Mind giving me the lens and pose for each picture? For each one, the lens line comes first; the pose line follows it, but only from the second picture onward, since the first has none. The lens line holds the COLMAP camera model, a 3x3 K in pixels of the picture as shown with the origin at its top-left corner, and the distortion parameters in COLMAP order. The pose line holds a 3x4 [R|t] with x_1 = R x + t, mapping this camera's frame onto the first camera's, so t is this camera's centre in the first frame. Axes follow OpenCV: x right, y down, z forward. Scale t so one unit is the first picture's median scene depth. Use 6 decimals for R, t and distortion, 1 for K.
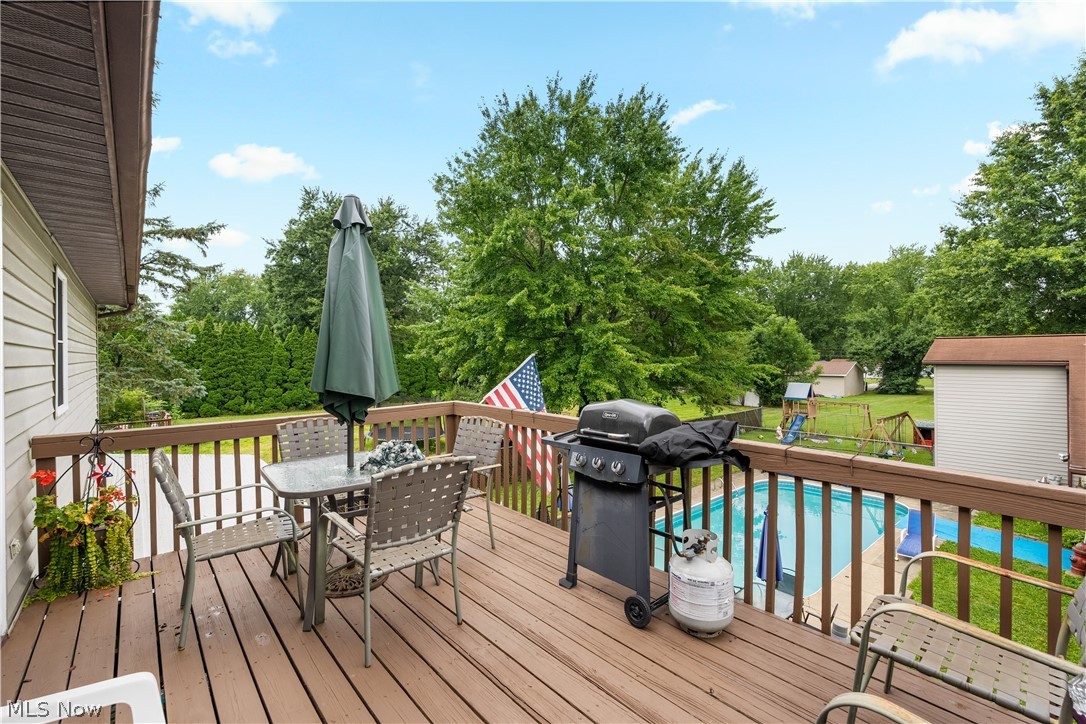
lens RADIAL K [[476.9, 0, 542.4], [0, 476.9, 356.9], [0, 0, 1]] dist [-0.001533, -0.000224]
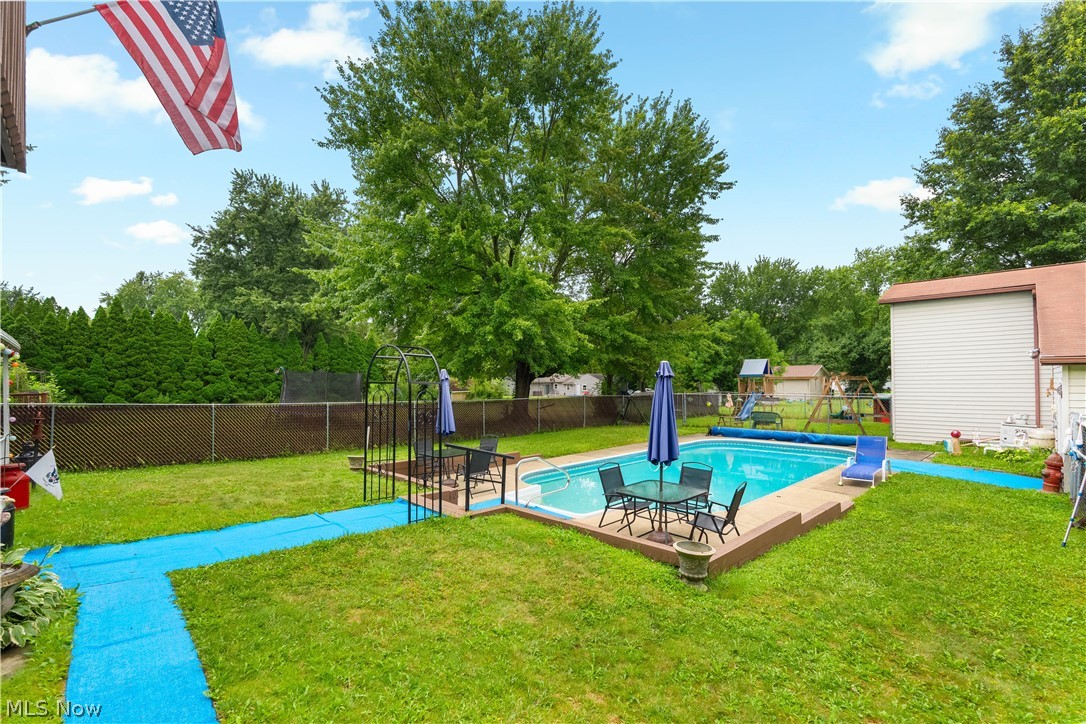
lens RADIAL K [[476.9, 0, 542.3], [0, 476.9, 391.2], [0, 0, 1]] dist [-0.001533, -0.000224]
pose [[0.999241, -0.003006, 0.038848, 0.079391], [0.003178, 0.999985, -0.004371, 0.109397], [-0.038834, 0.004491, 0.999236, 0.078009]]
